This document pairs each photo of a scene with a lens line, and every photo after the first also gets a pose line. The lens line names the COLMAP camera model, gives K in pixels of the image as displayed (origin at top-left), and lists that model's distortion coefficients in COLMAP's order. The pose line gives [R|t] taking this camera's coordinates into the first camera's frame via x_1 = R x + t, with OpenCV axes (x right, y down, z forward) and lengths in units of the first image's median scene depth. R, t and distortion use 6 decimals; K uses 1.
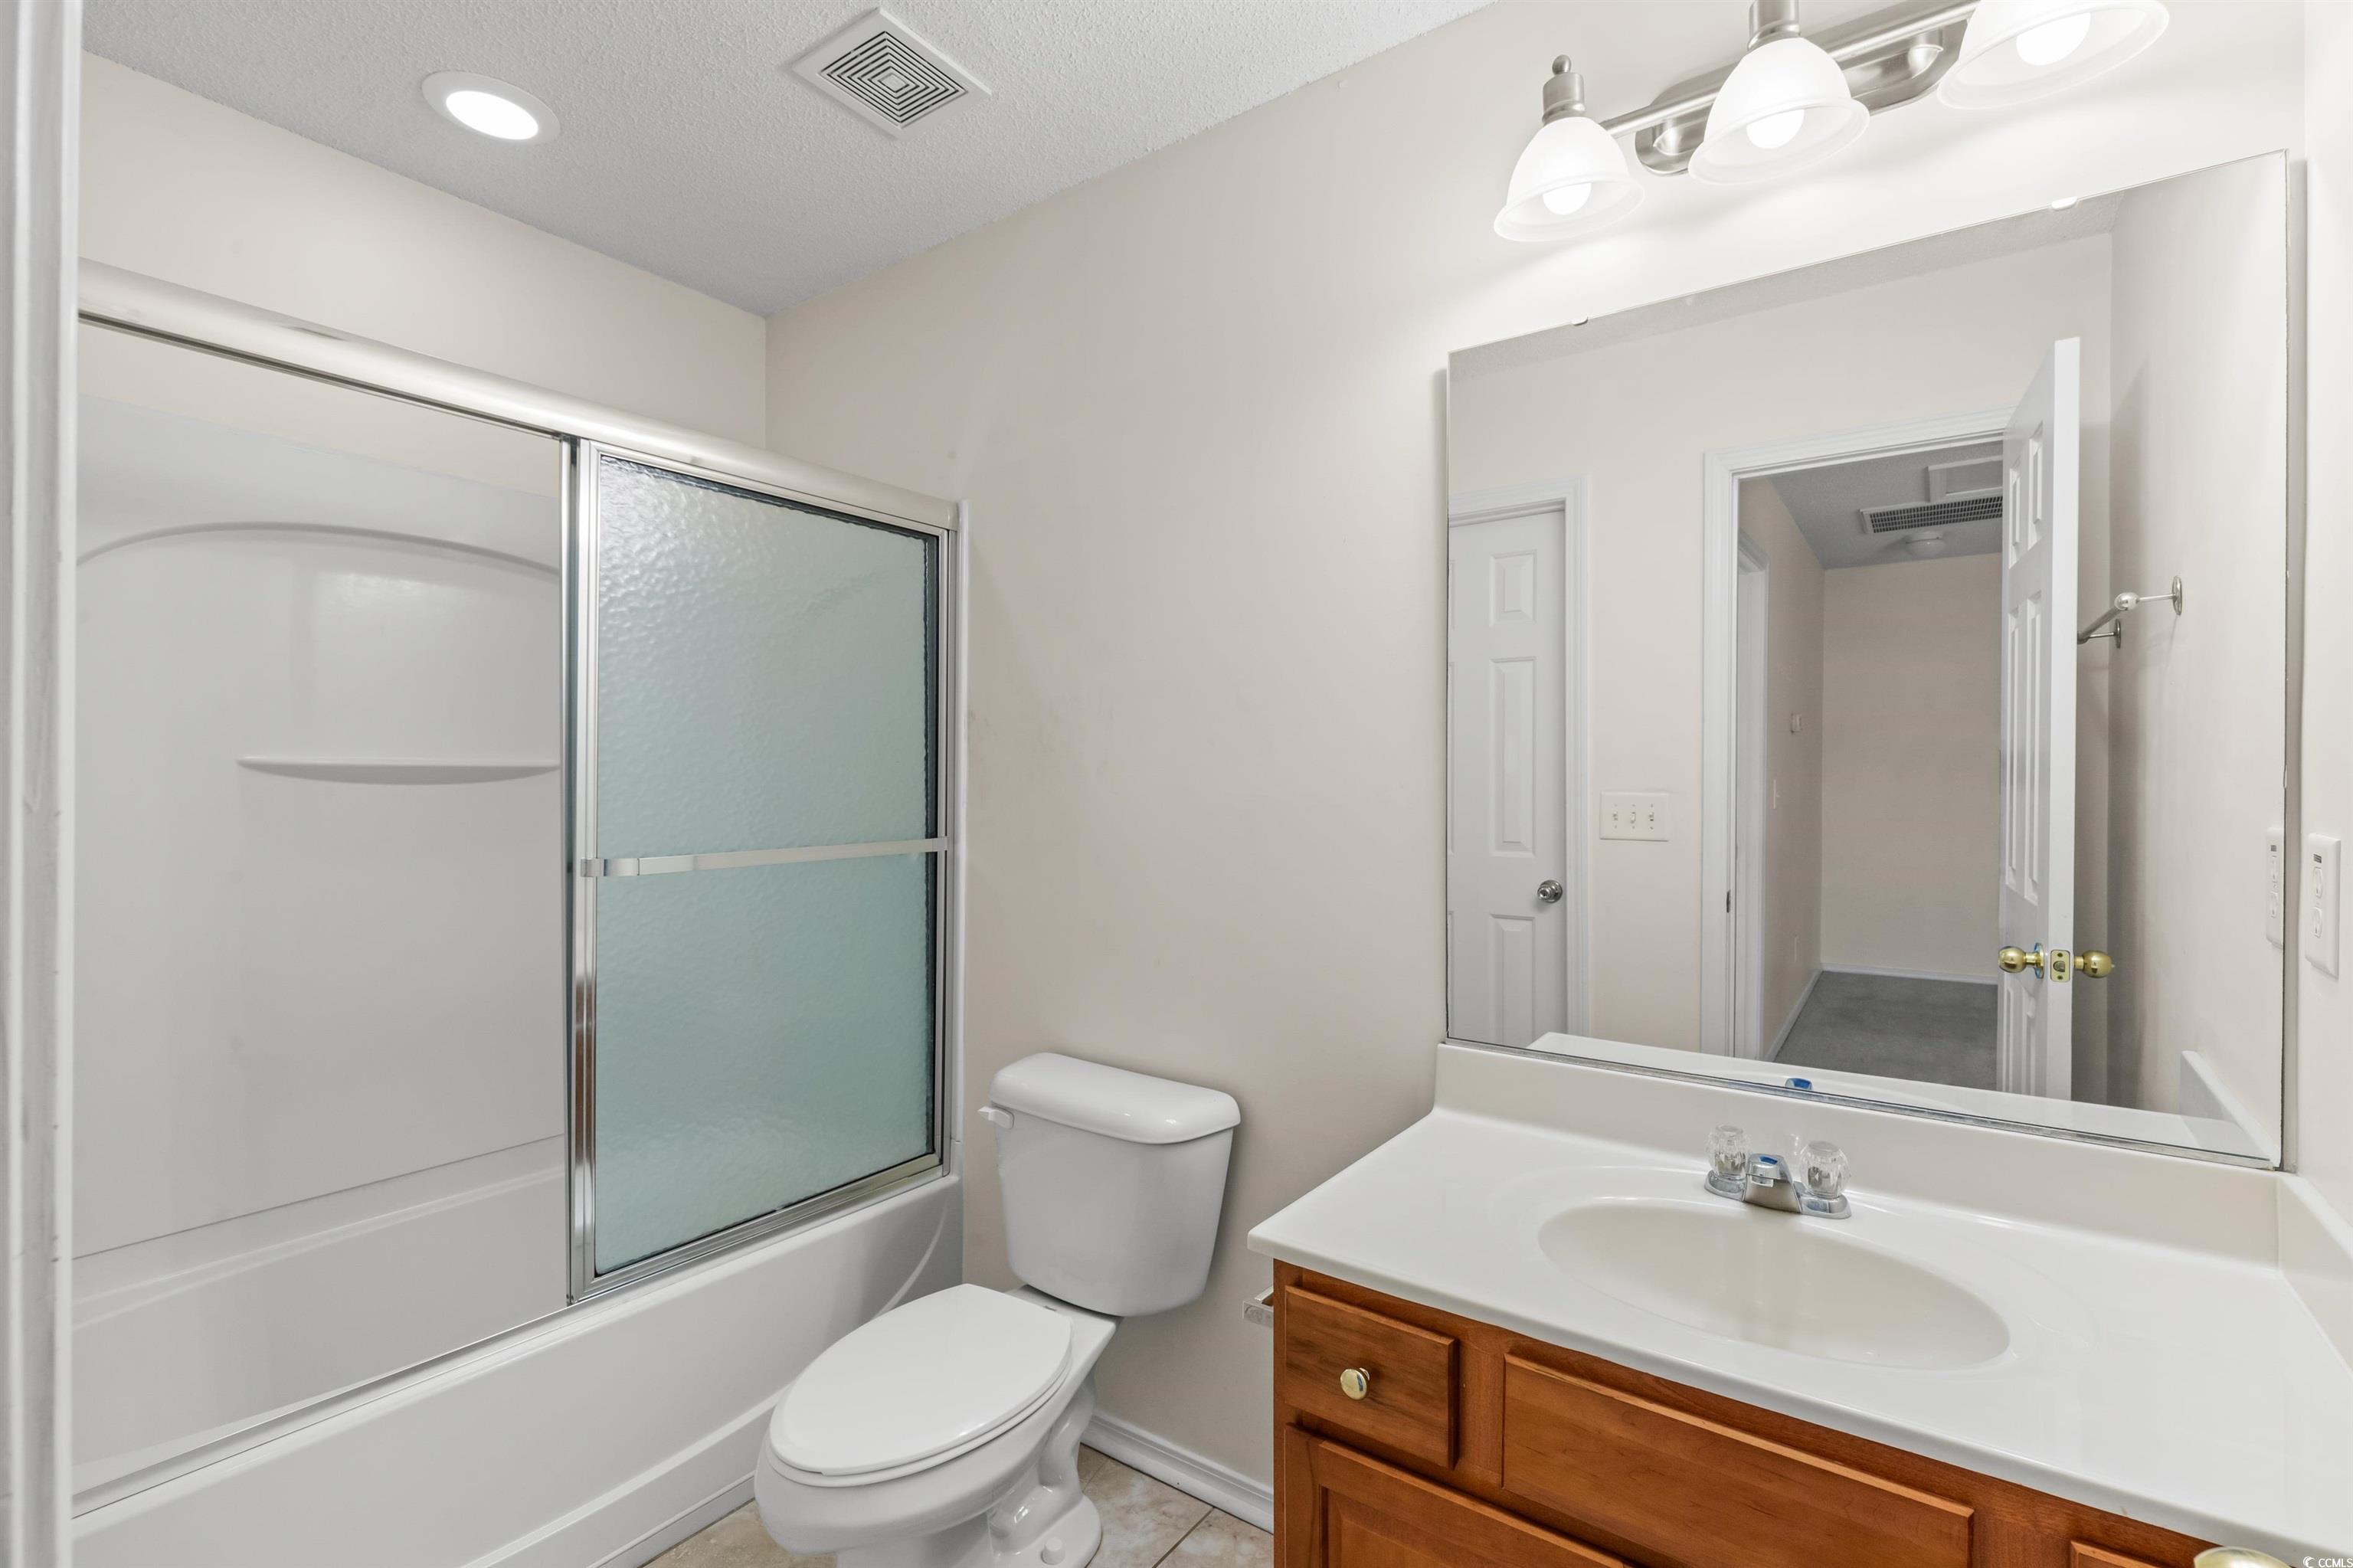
lens RADIAL K [[1047.5, 0, 1176.5], [0, 1047.5, 784.0], [0, 0, 1]] dist [0.000429, 0.000062]
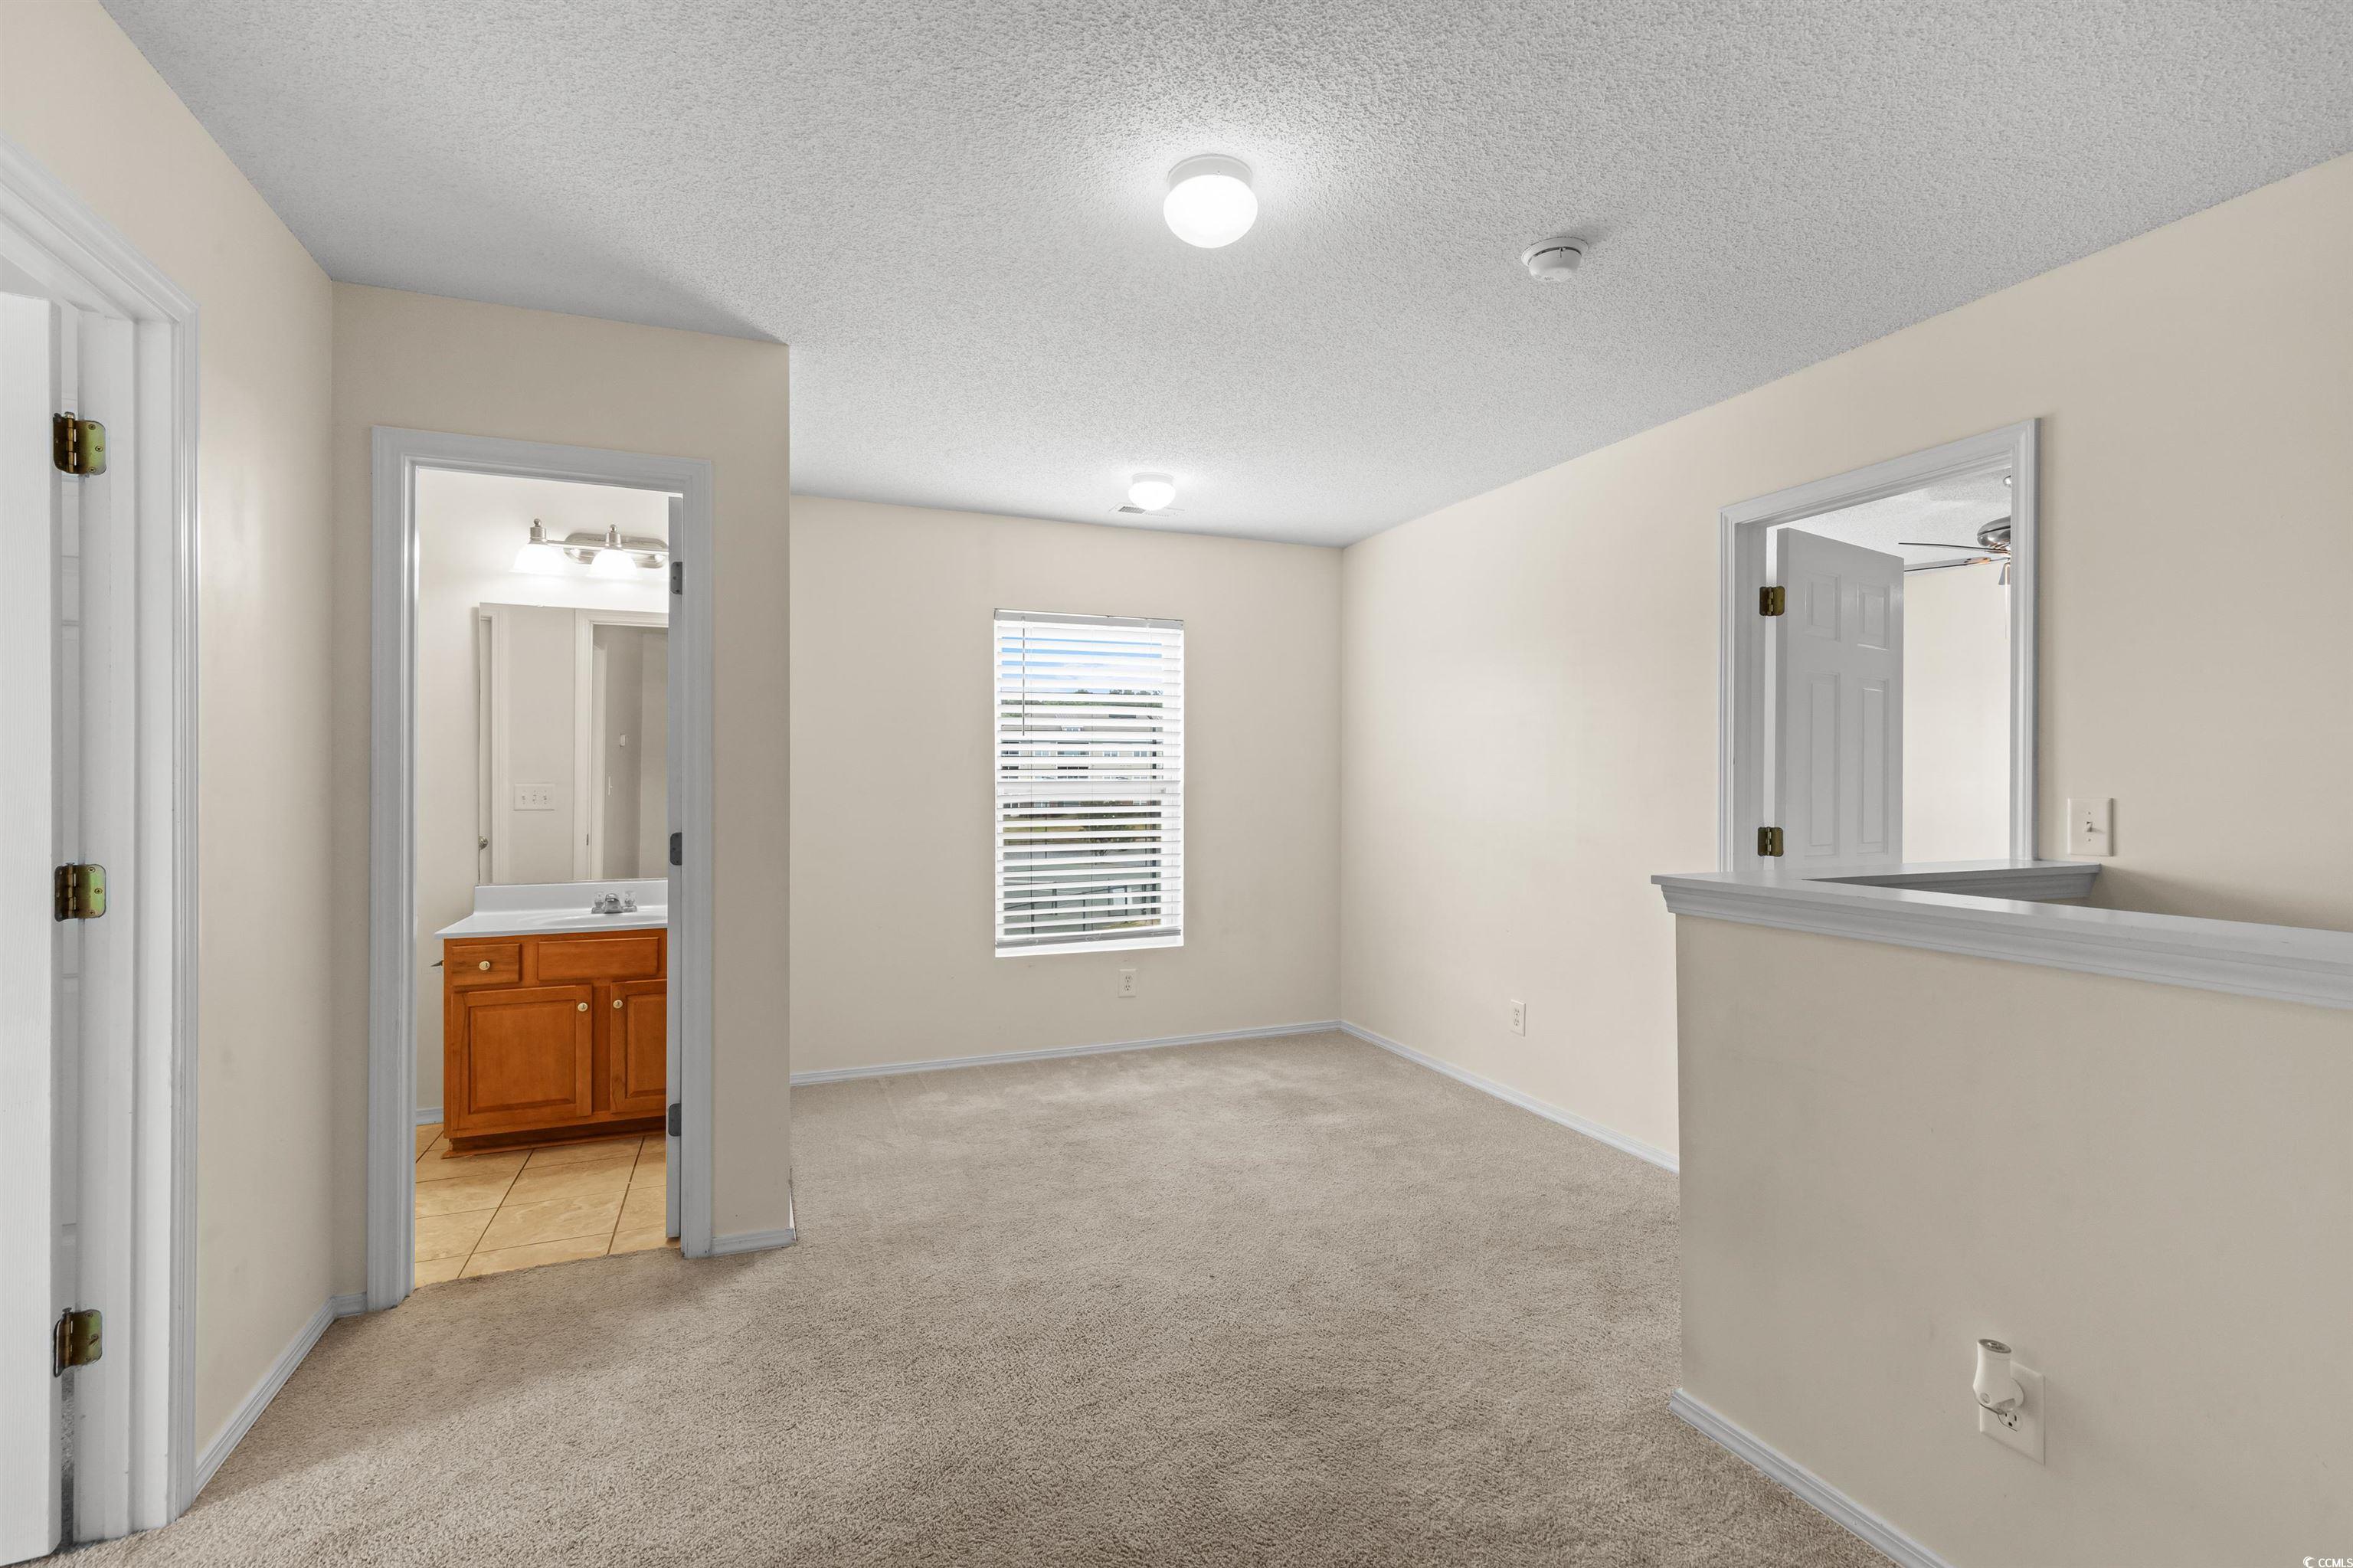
lens RADIAL K [[1047.5, 0, 1176.5], [0, 1047.5, 784.0], [0, 0, 1]] dist [0.000429, 0.000062]
pose [[0.531581, -0.006176, 0.846985, -1.299438], [0.004724, 0.999979, 0.004327, 0.017622], [-0.846994, 0.001701, 0.531600, -2.285334]]
